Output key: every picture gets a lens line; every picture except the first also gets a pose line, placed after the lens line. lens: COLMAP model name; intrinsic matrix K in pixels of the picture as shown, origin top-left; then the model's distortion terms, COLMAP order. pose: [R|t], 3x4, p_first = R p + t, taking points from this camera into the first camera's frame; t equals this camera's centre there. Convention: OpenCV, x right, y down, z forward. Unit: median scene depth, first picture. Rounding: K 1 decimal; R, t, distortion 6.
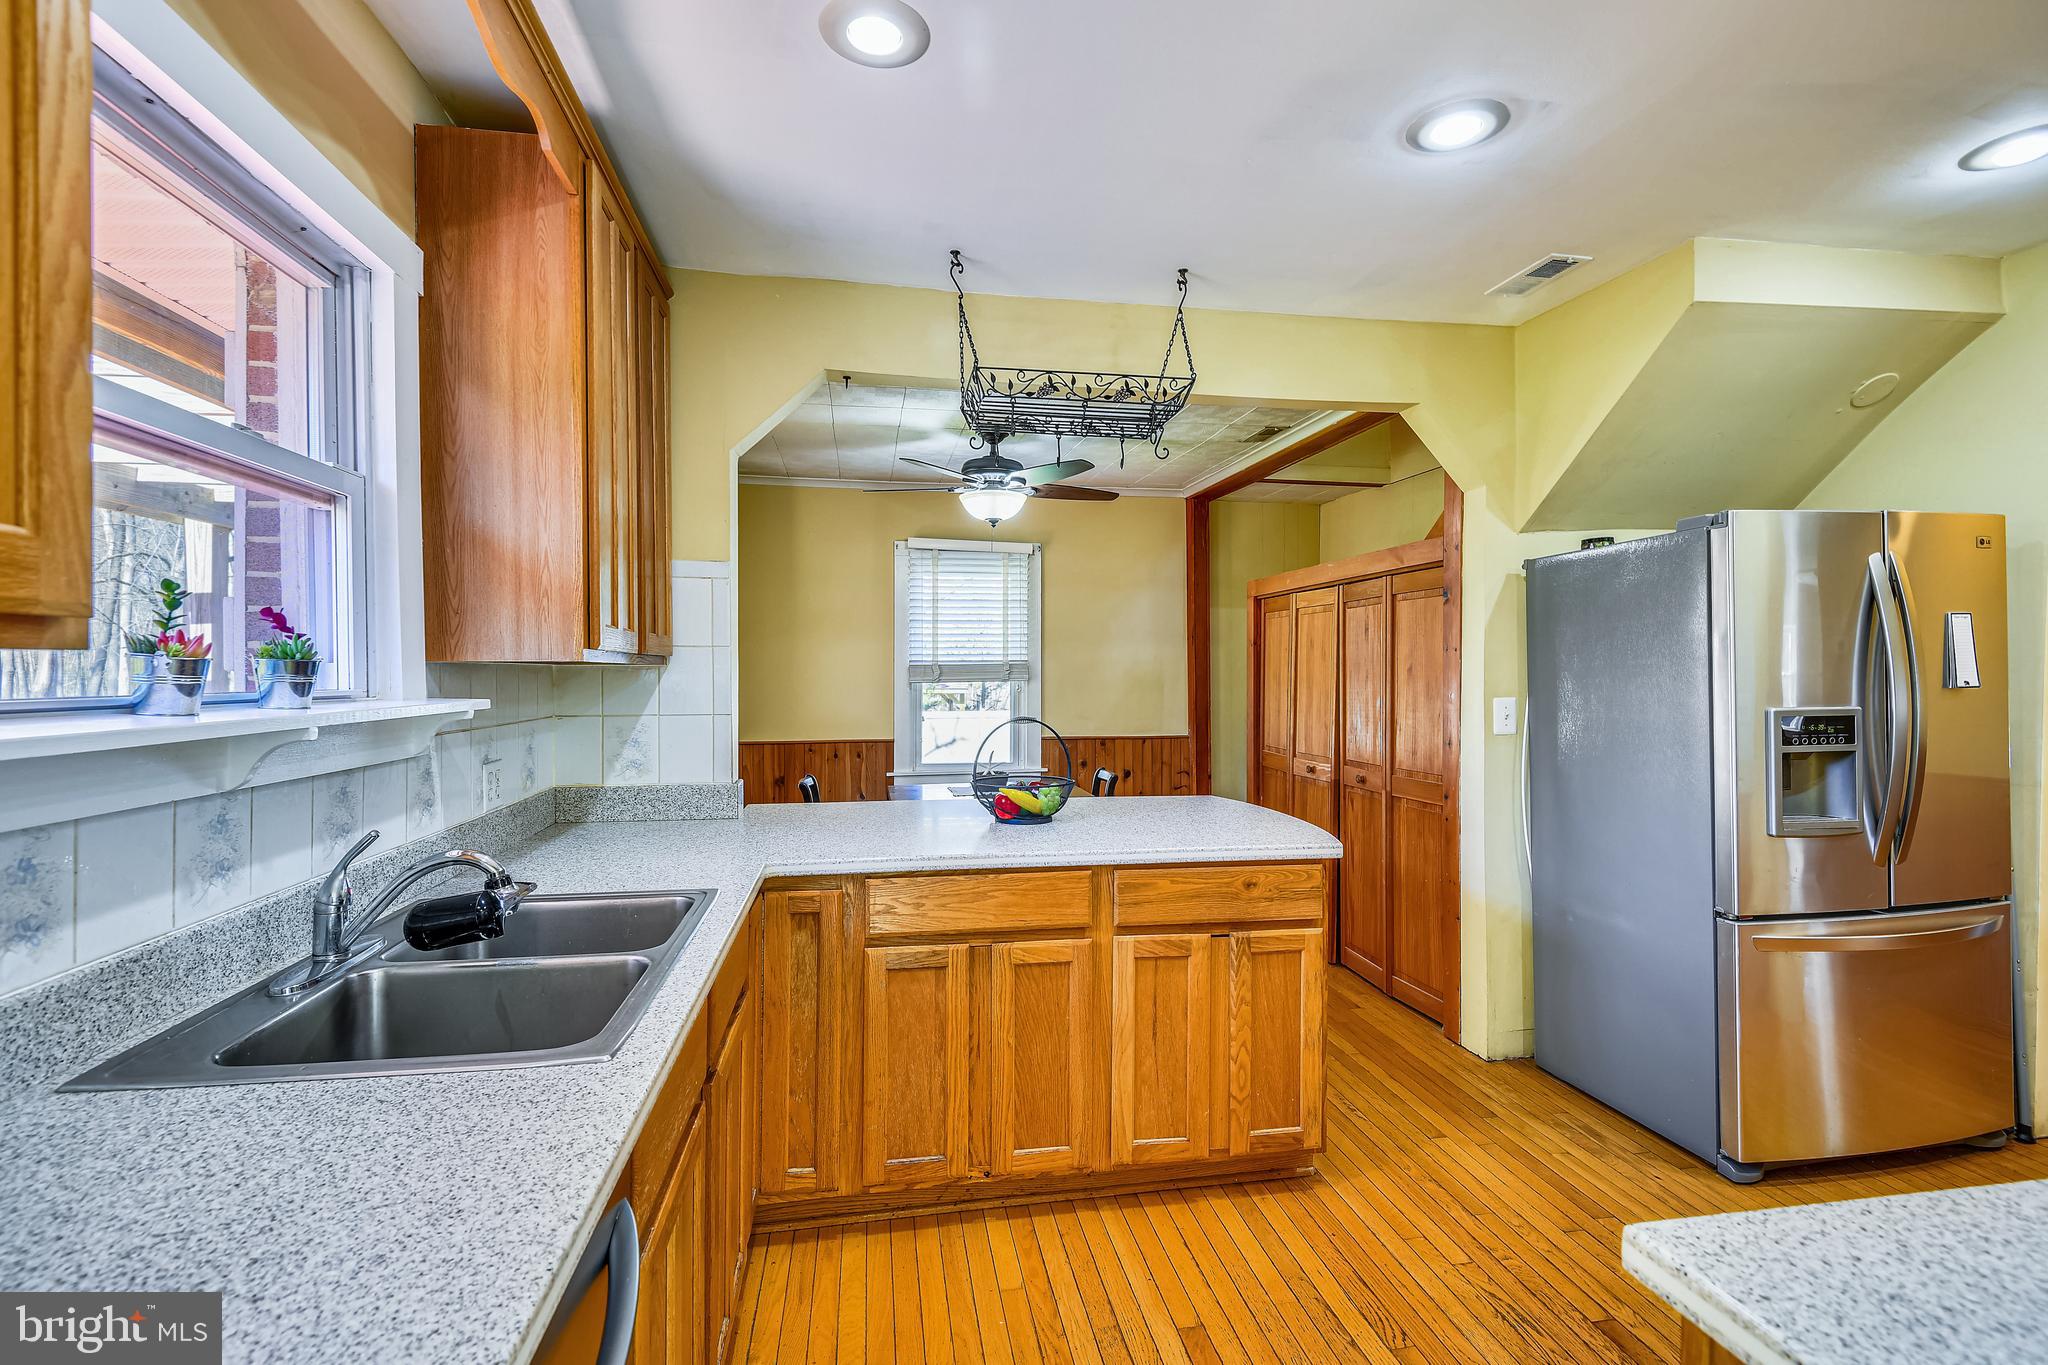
lens RADIAL K [[924.3, 0, 1024.0], [0, 924.3, 682.5], [0, 0, 1]] dist [0.032749, -0.024324]
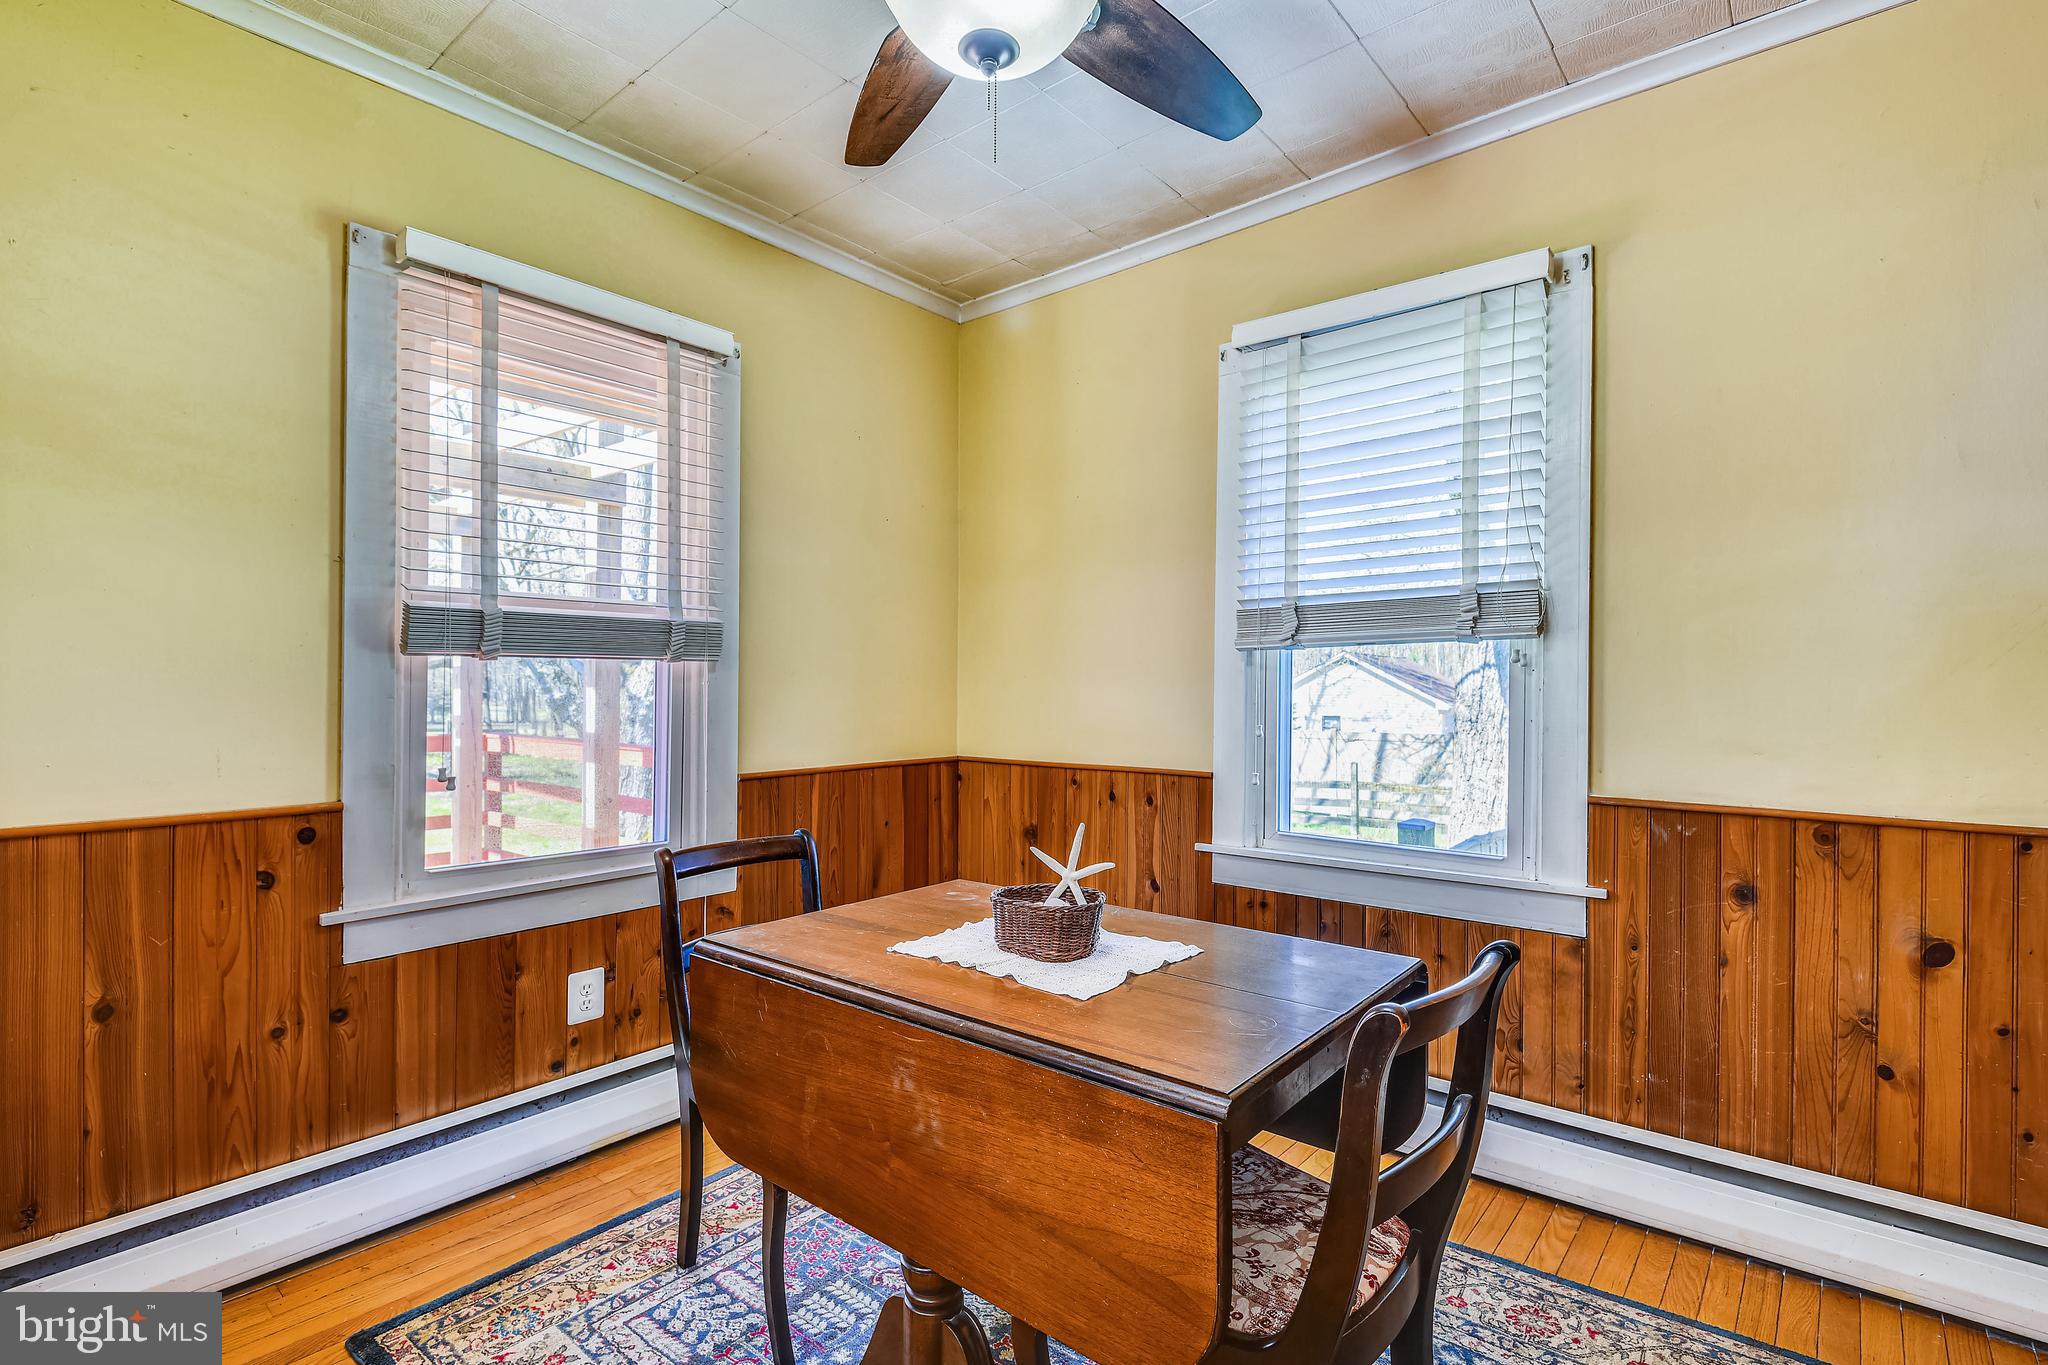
lens RADIAL K [[924.3, 0, 1024.0], [0, 924.3, 682.5], [0, 0, 1]] dist [0.032749, -0.024324]
pose [[0.637405, 0.001042, -0.770529, 0.156240], [0.002627, 0.999990, 0.003526, 0.014263], [0.770525, -0.004272, 0.637396, 0.632727]]
